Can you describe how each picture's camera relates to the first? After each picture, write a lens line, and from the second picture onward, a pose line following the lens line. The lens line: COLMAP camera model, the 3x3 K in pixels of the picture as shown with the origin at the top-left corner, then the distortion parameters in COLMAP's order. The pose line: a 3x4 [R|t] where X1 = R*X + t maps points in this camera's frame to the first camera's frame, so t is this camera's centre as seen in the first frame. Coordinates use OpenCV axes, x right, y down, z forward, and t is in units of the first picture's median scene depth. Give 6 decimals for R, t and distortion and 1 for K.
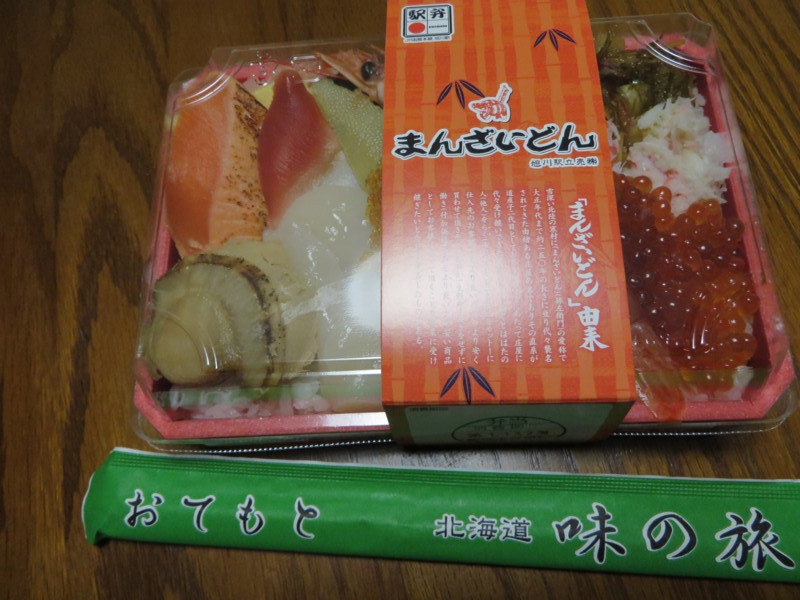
lens RADIAL K [[582.3, 0, 400.0], [0, 582.3, 300.0], [0, 0, 1]] dist [0.000290, 0.008675]
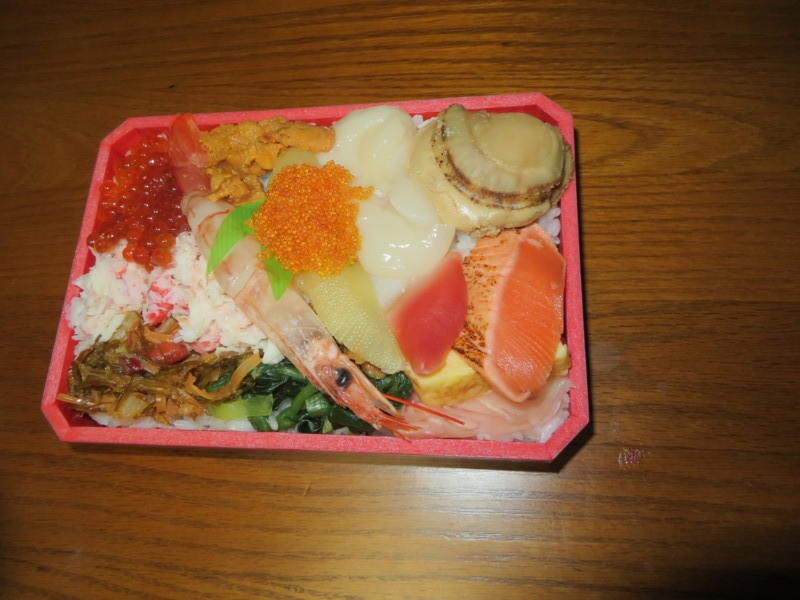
lens RADIAL K [[582.3, 0, 400.0], [0, 582.3, 300.0], [0, 0, 1]] dist [0.000290, 0.008675]
pose [[-0.967472, 0.012213, 0.252684, -0.389585], [0.145557, -0.790064, 0.595493, -0.853617], [0.206909, 0.612902, 0.762587, 0.216208]]
